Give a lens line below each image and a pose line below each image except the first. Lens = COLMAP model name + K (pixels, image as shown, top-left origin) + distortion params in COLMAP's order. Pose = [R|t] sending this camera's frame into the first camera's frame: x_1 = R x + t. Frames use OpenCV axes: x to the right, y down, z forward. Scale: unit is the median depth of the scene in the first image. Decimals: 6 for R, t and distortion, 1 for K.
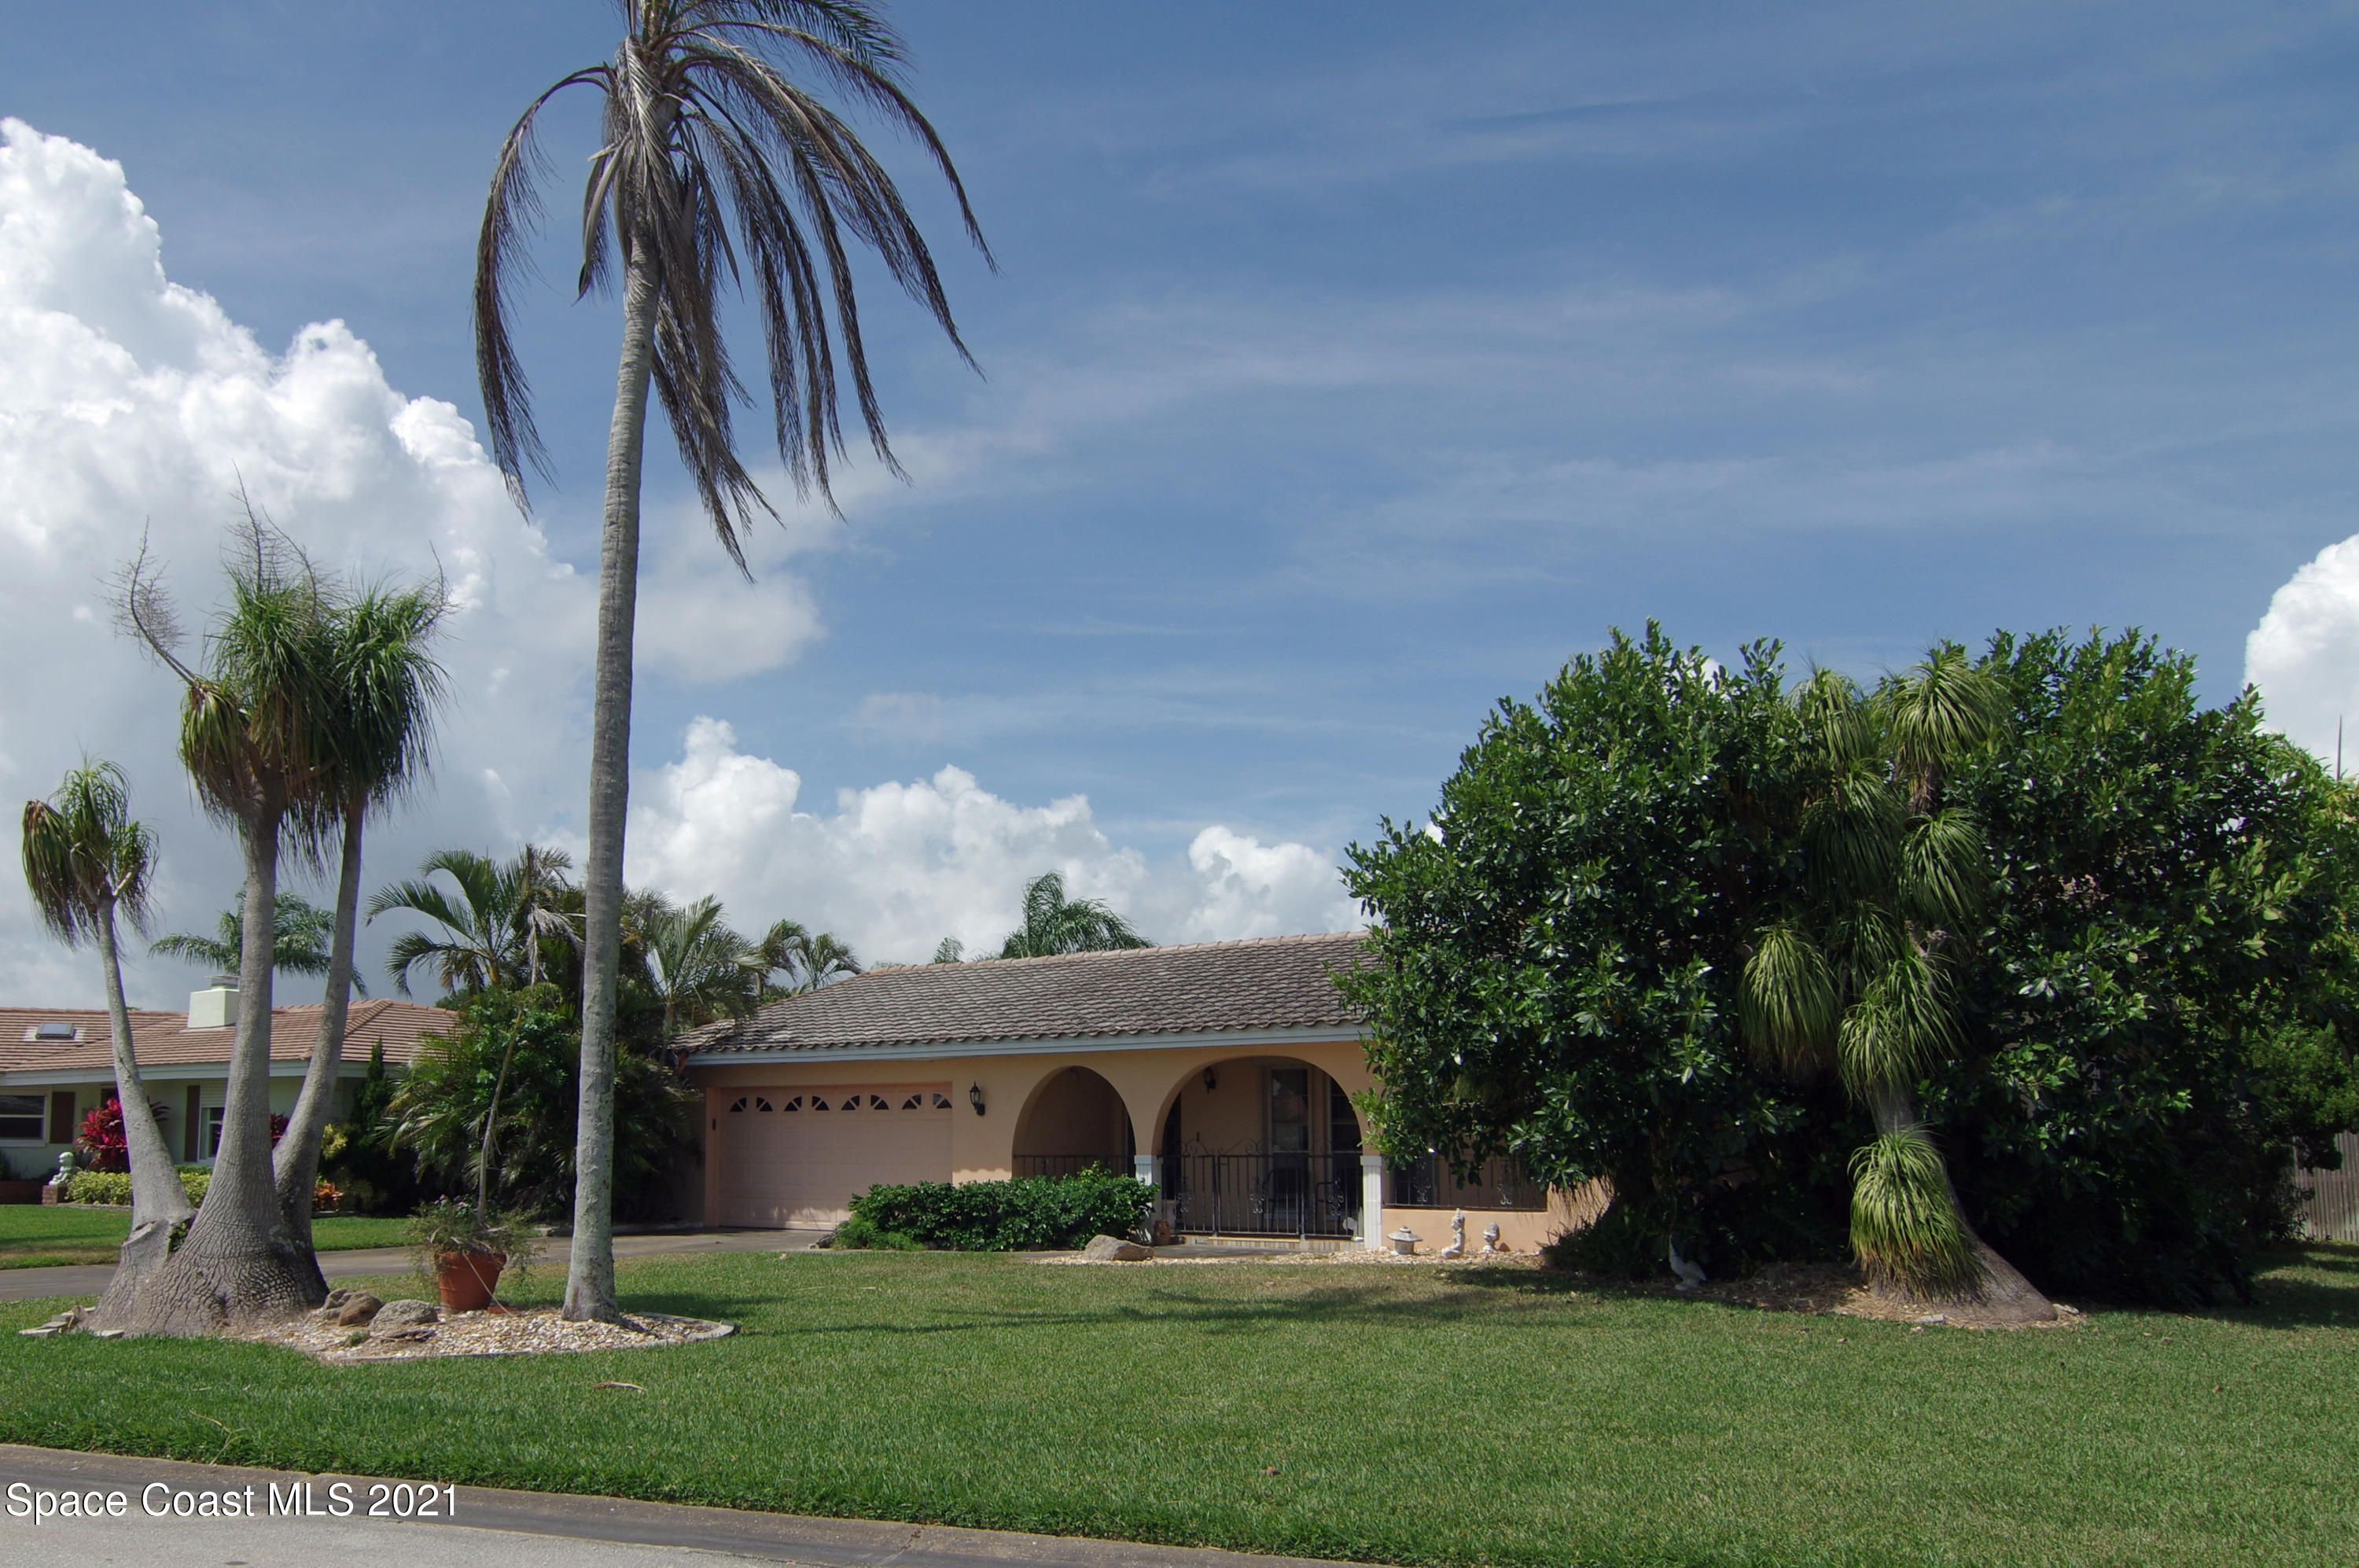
lens RADIAL K [[1249.5, 0, 1184.3], [0, 1249.5, 848.6], [0, 0, 1]] dist [-0.004608, -0.000194]
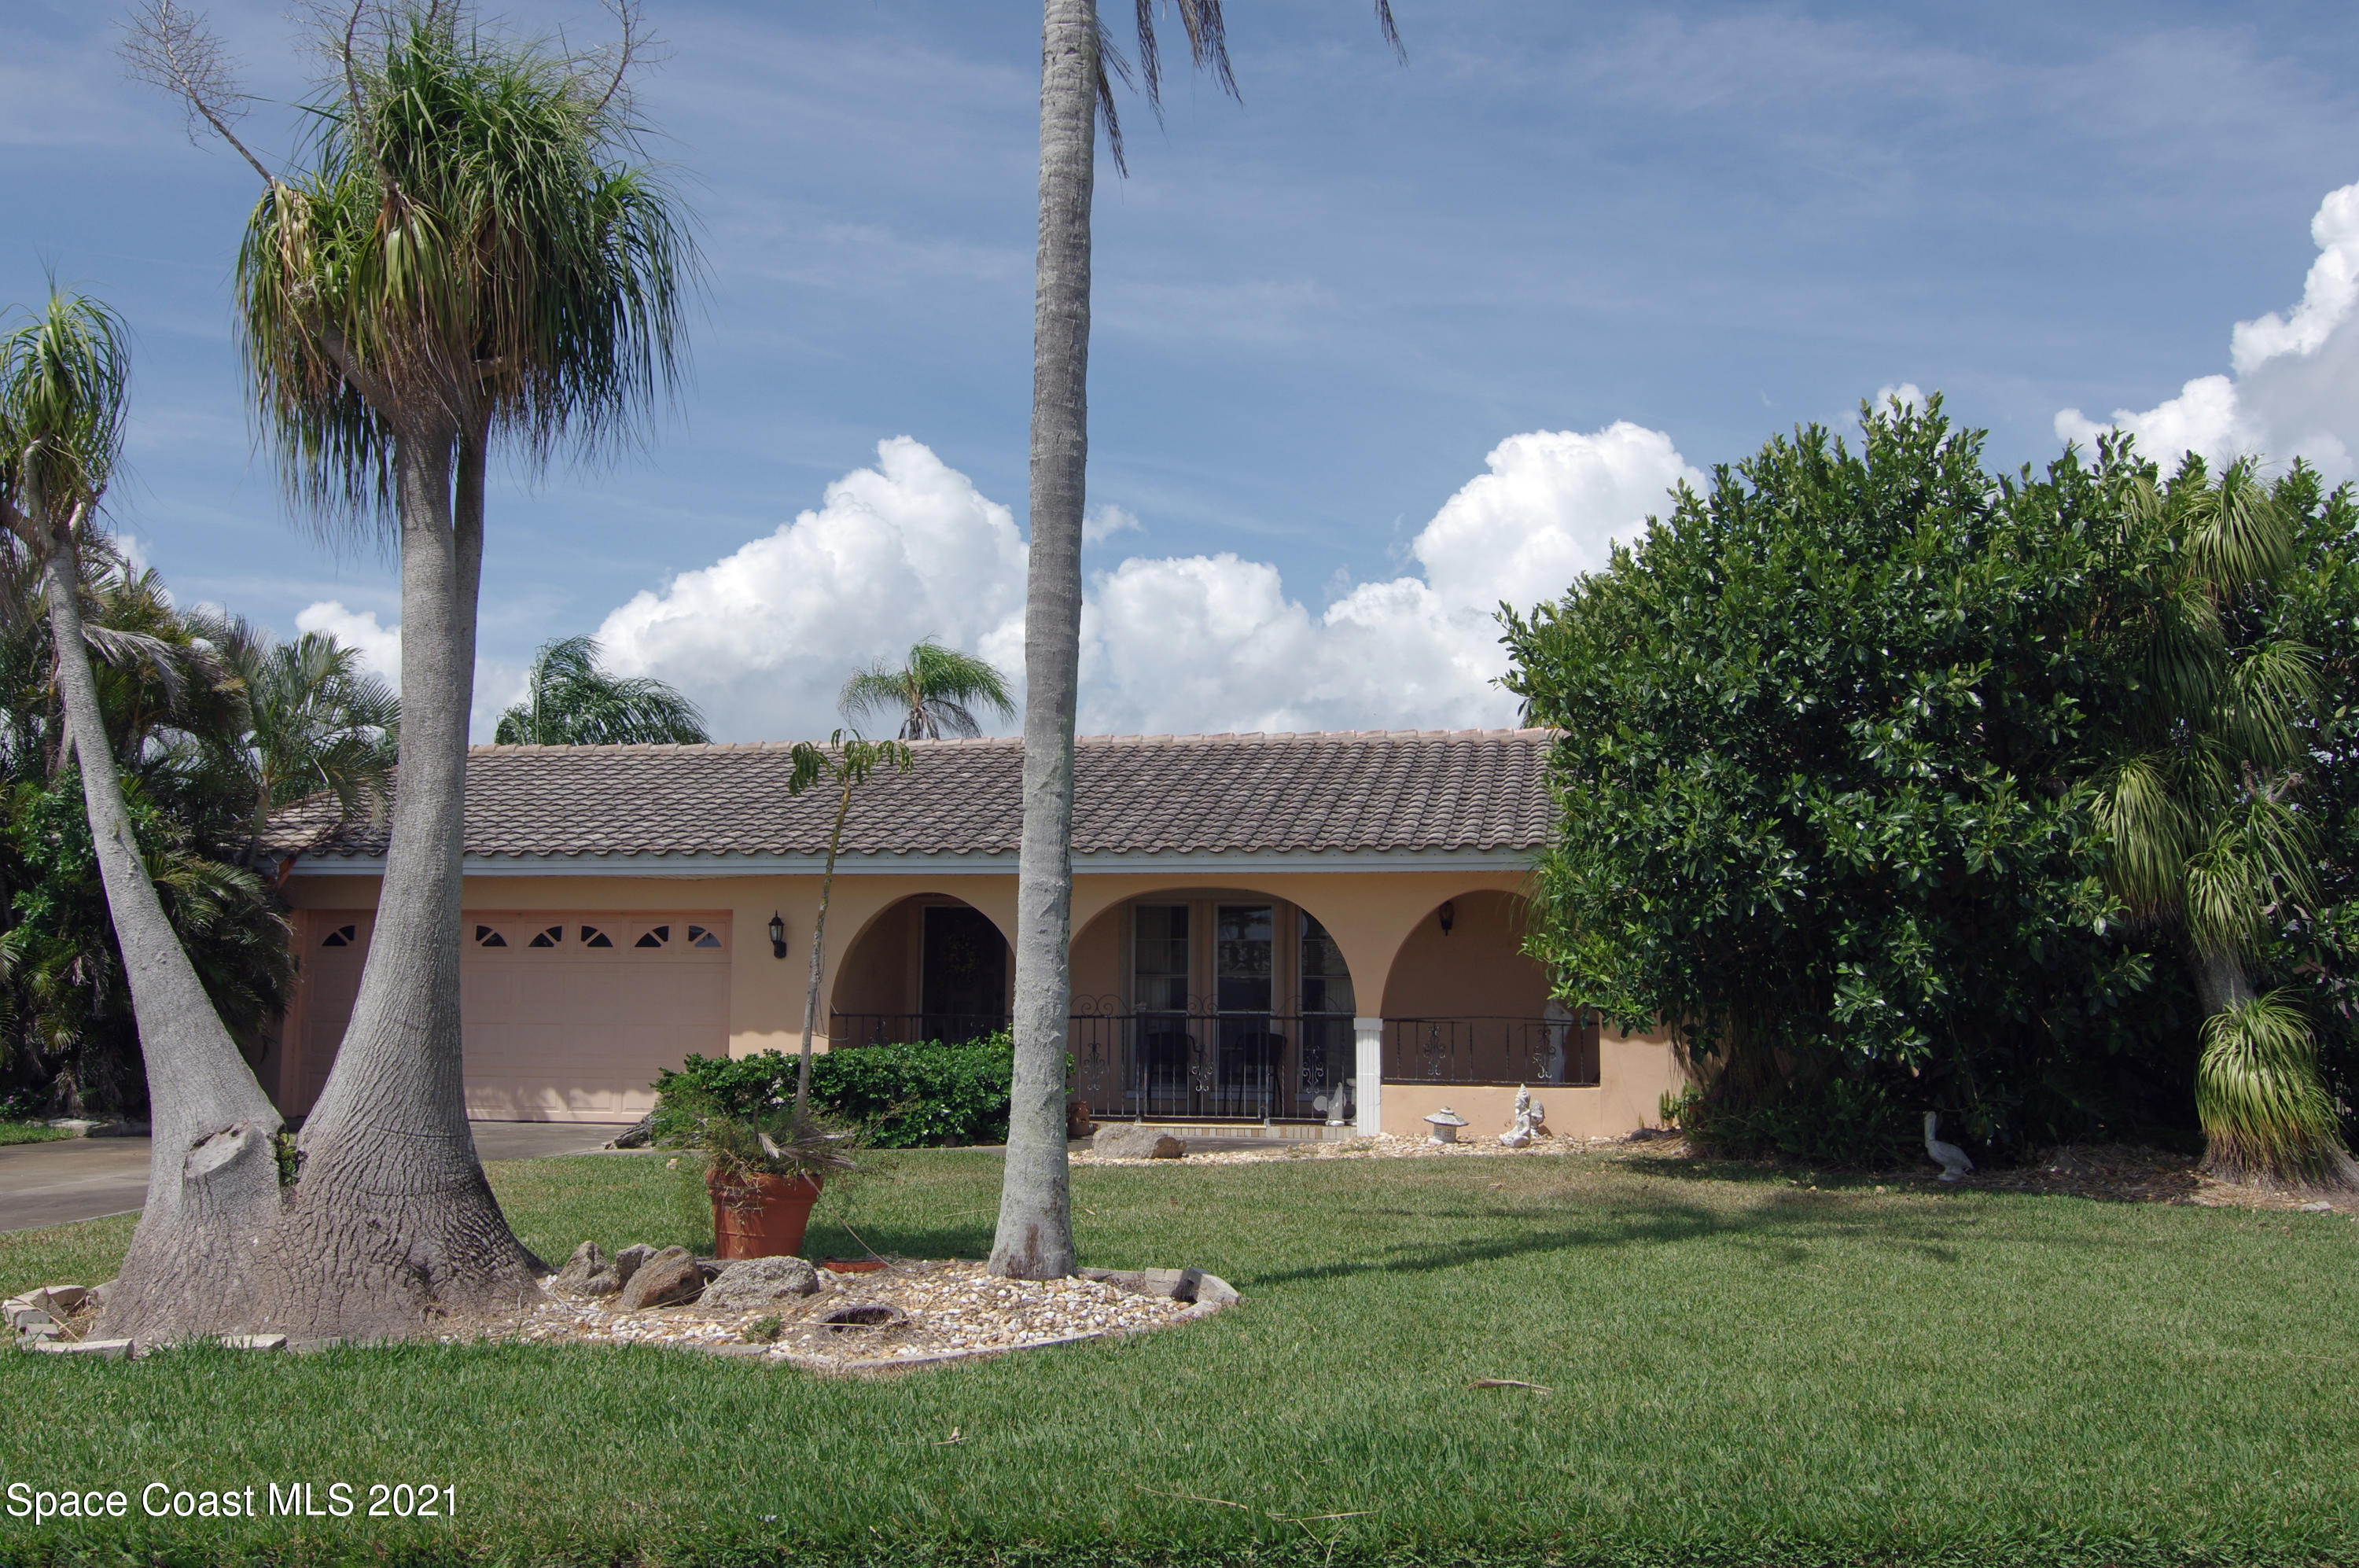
lens RADIAL K [[1562.4, 0, 1179.4], [0, 1562.4, 634.1], [0, 0, 1]] dist [0.002463, -0.003959]
pose [[0.951769, 0.078194, 0.296685, -0.277072], [-0.078637, 0.996848, -0.010459, 0.024219], [-0.296568, -0.013376, 0.954918, 0.096032]]
